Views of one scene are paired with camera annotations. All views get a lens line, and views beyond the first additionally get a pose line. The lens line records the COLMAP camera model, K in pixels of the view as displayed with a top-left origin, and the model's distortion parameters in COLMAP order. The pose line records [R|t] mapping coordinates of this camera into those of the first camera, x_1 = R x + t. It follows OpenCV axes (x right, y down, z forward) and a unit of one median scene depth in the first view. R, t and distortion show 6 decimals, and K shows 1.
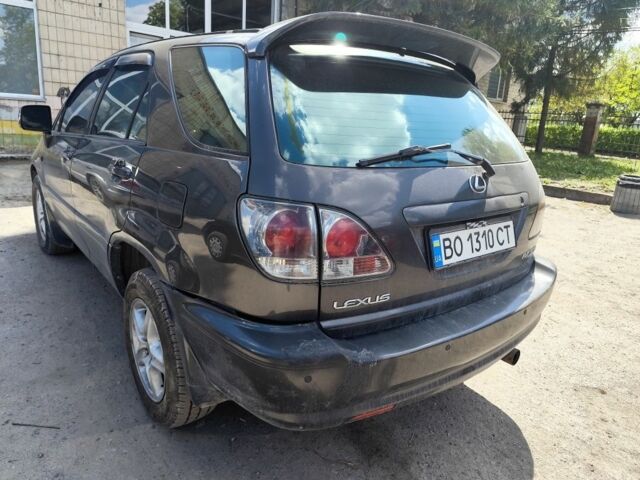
lens RADIAL K [[427.7, 0, 322.3], [0, 427.7, 239.6], [0, 0, 1]] dist [0.039979, -0.037221]
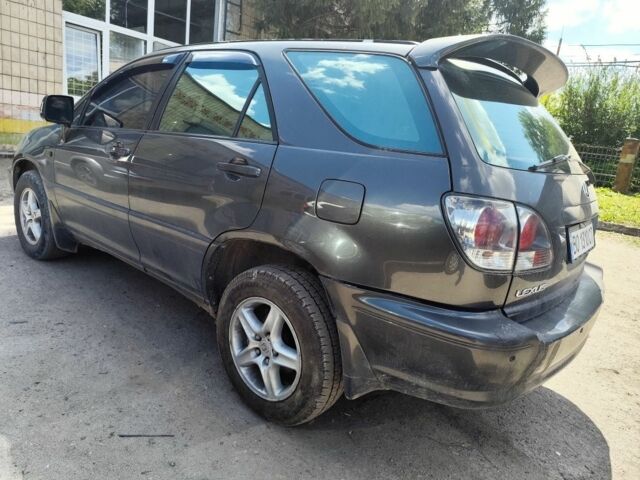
lens RADIAL K [[427.7, 0, 322.3], [0, 427.7, 239.6], [0, 0, 1]] dist [0.039979, -0.037221]
pose [[0.979744, 0.006805, 0.200139, -0.479654], [-0.001583, 0.999654, -0.026241, 0.030007], [-0.200248, 0.025392, 0.979416, -0.004086]]
